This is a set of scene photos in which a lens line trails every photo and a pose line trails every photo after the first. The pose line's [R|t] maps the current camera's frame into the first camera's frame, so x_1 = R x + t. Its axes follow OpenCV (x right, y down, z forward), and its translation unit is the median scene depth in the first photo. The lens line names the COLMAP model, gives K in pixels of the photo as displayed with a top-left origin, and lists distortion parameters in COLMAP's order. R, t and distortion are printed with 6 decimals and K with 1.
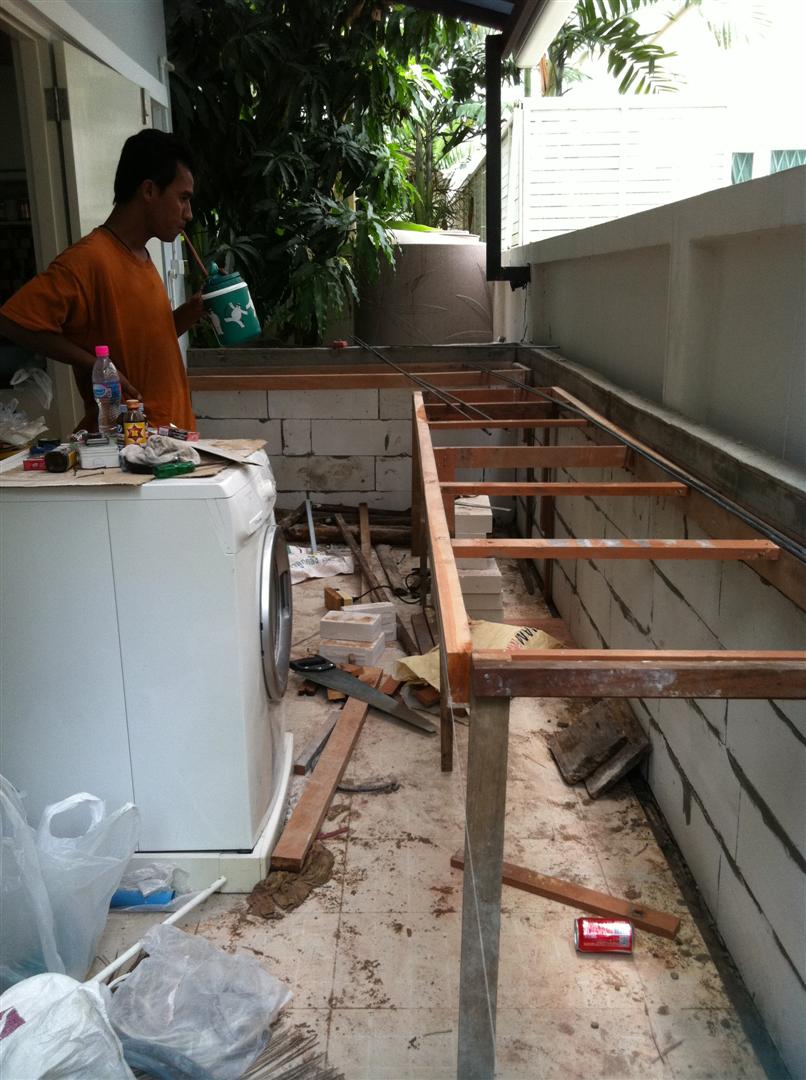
lens RADIAL K [[1033.6, 0, 410.9], [0, 1033.6, 560.2], [0, 0, 1]] dist [0.073322, -0.225869]
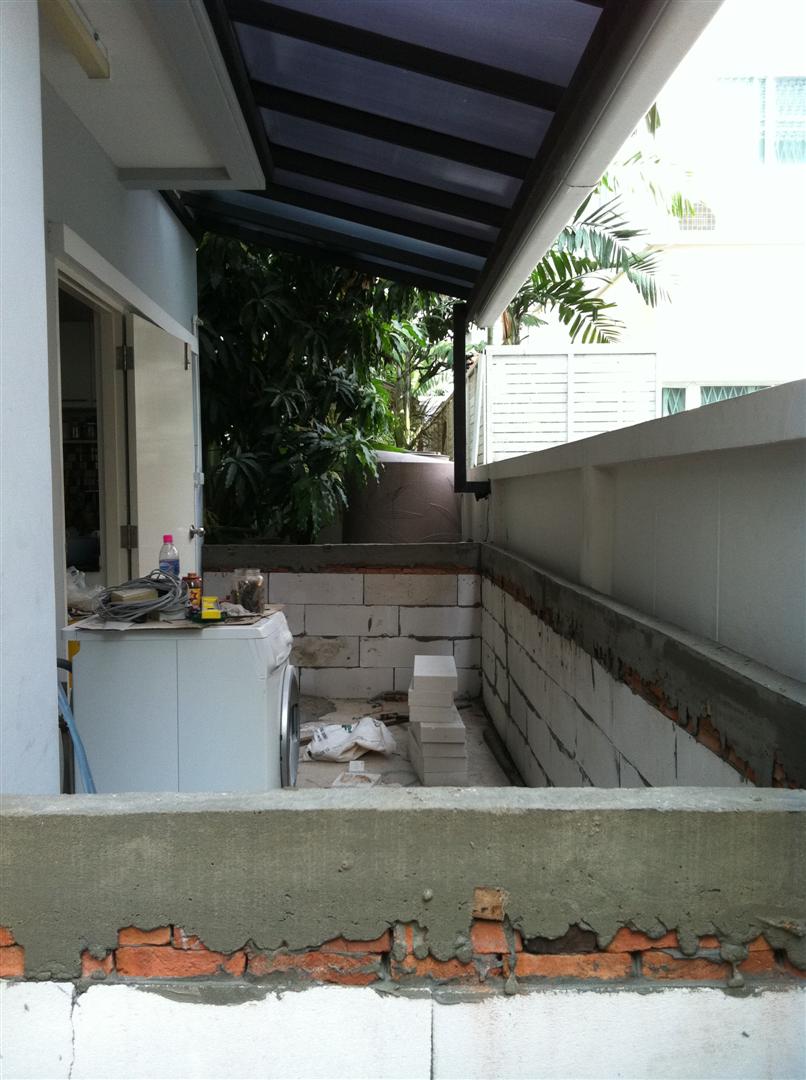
lens RADIAL K [[1033.6, 0, 410.9], [0, 1033.6, 560.2], [0, 0, 1]] dist [0.073322, -0.225869]
pose [[0.999723, 0.009538, 0.021525, -0.002602], [-0.005157, 0.980769, -0.195103, 0.040360], [-0.022972, 0.194938, 0.980546, -0.151510]]
